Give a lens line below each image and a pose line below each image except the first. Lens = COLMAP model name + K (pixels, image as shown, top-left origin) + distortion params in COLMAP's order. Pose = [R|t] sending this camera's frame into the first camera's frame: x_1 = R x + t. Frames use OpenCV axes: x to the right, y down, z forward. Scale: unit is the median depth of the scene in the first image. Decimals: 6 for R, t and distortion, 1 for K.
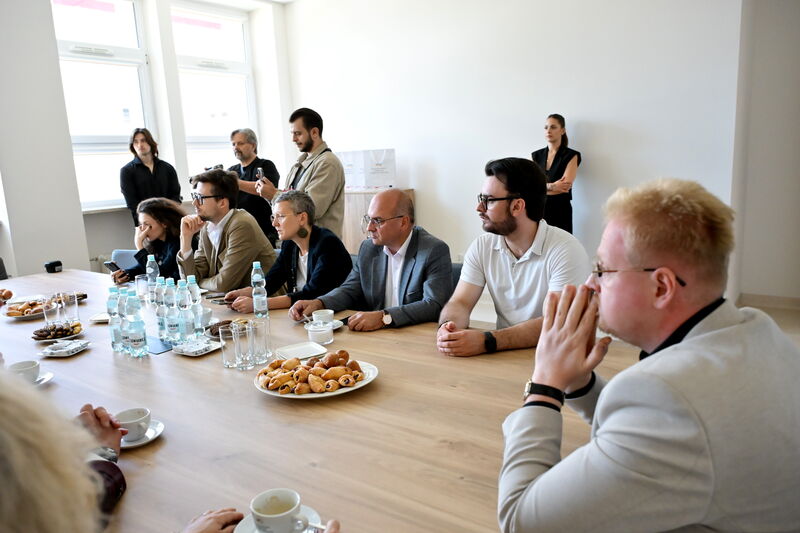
lens RADIAL K [[619.4, 0, 400.0], [0, 619.4, 262.3], [0, 0, 1]] dist [0.047605, 0.000769]
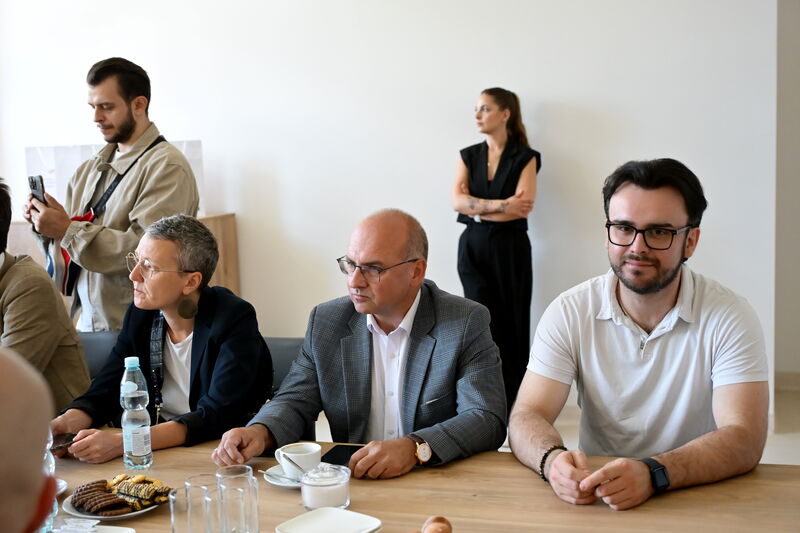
lens RADIAL K [[1092.3, 0, 400.2], [0, 1092.3, 270.5], [0, 0, 1]] dist [-0.014164, 0.000000]
pose [[0.942064, -0.022120, 0.334704, -0.315725], [0.044462, 0.997253, -0.059238, -0.008715], [-0.332474, 0.070687, 0.940459, 0.095636]]
